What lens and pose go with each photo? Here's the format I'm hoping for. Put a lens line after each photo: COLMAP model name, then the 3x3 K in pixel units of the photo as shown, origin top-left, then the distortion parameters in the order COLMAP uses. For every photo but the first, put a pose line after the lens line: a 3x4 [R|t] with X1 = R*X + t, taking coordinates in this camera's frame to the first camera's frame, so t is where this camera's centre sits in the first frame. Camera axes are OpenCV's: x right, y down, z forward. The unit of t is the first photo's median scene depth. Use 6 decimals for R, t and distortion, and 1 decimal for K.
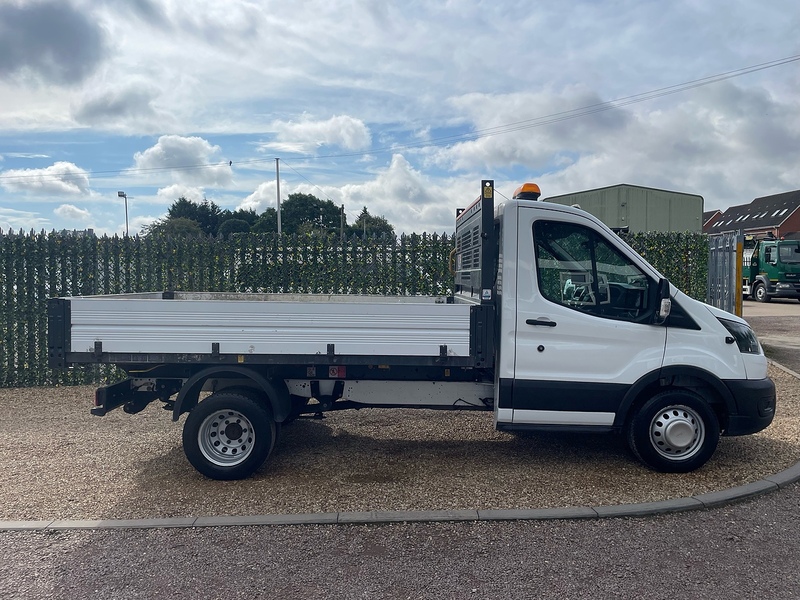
lens RADIAL K [[607.5, 0, 404.3], [0, 607.5, 297.4], [0, 0, 1]] dist [0.079472, -0.096917]
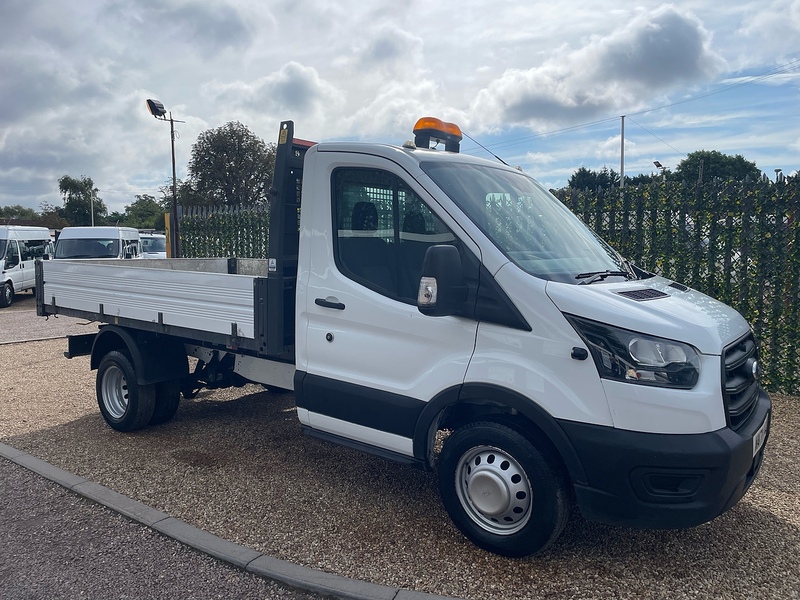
lens RADIAL K [[625.9, 0, 380.9], [0, 625.9, 297.9], [0, 0, 1]] dist [0.005247, -0.005134]
pose [[0.775650, 0.048448, -0.629301, 0.757737], [-0.020134, 0.998441, 0.052051, -0.006870], [0.630841, -0.027703, 0.775417, 0.438094]]
